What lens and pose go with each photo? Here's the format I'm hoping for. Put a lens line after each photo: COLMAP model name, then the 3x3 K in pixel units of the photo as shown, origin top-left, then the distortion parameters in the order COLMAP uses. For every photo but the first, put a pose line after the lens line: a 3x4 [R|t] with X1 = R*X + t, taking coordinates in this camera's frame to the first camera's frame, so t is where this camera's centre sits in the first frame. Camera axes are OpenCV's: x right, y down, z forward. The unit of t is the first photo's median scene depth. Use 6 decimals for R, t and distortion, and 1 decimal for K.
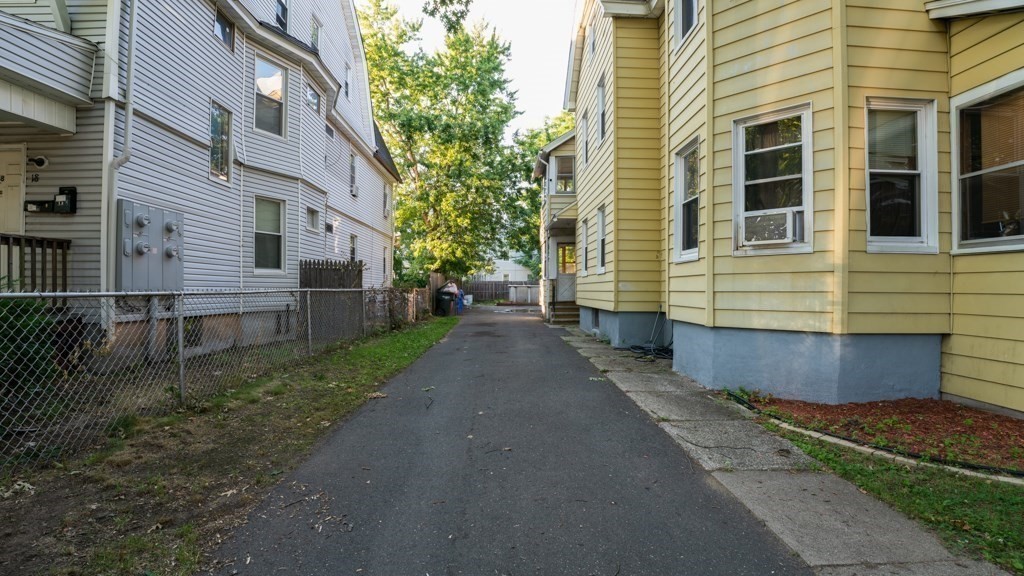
lens RADIAL K [[414.6, 0, 514.7], [0, 414.6, 286.9], [0, 0, 1]] dist [-0.039798, -0.000402]
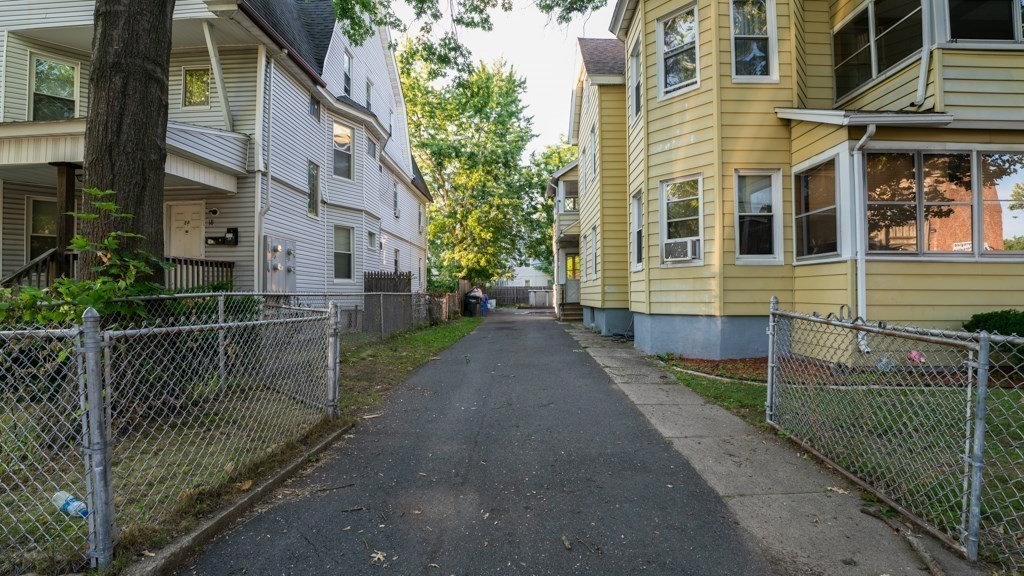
lens RADIAL K [[414.6, 0, 515.8], [0, 414.6, 288.9], [0, 0, 1]] dist [-0.039798, -0.000402]
pose [[0.998512, -0.010579, -0.053504, 0.040815], [0.010102, 0.999907, -0.009168, 0.007952], [0.053596, 0.008614, 0.998526, -0.351796]]
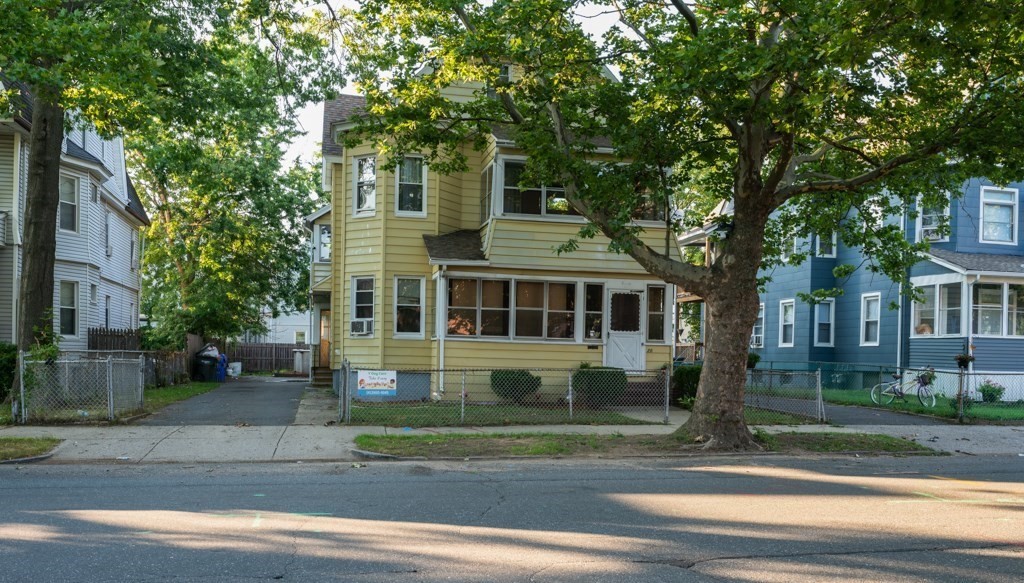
lens RADIAL K [[864.1, 0, 500.9], [0, 864.1, 371.4], [0, 0, 1]] dist [0.024125, -0.002729]
pose [[0.984503, 0.011218, 0.175009, 0.307976], [-0.014680, 0.999721, 0.018500, 0.002068], [-0.174753, -0.020782, 0.984393, -2.179146]]
